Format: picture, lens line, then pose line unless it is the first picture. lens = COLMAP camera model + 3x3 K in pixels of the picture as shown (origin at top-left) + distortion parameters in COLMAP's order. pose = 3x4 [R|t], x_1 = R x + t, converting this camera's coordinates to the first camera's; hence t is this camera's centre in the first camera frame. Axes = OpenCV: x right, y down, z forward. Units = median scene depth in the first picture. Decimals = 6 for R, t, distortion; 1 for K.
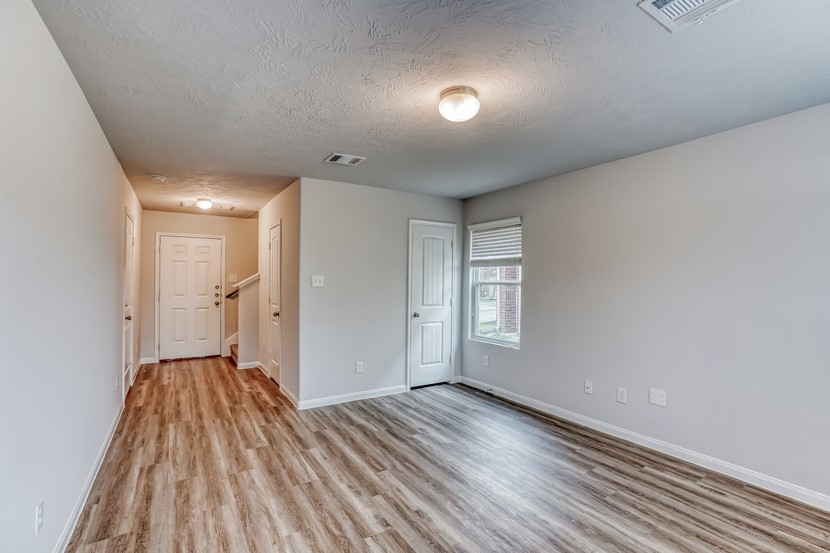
lens RADIAL K [[383.7, 0, 419.6], [0, 383.7, 281.0], [0, 0, 1]] dist [-0.035051, 0.008409]
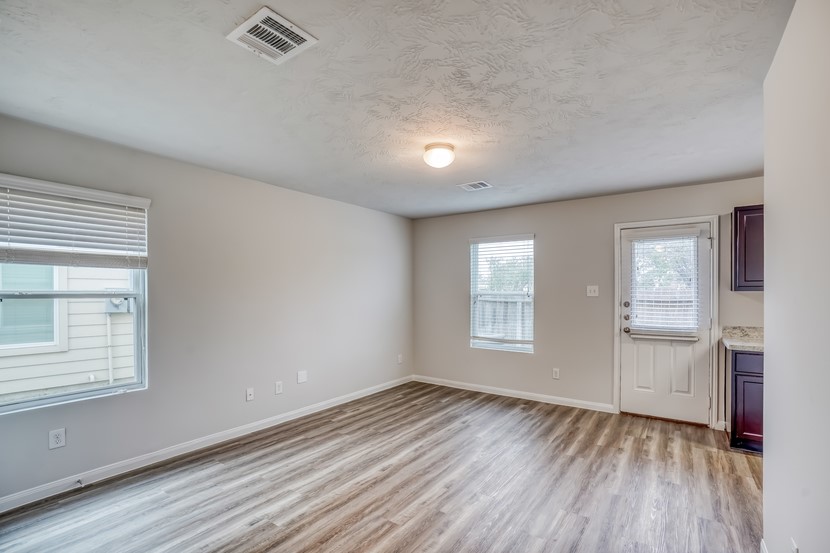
lens RADIAL K [[383.7, 0, 414.0], [0, 383.7, 290.8], [0, 0, 1]] dist [-0.035051, 0.008409]
pose [[-0.365363, -0.004755, 0.930853, -0.848878], [-0.002039, 0.999989, 0.004308, -0.006855], [-0.930863, -0.000325, -0.365368, 1.217341]]
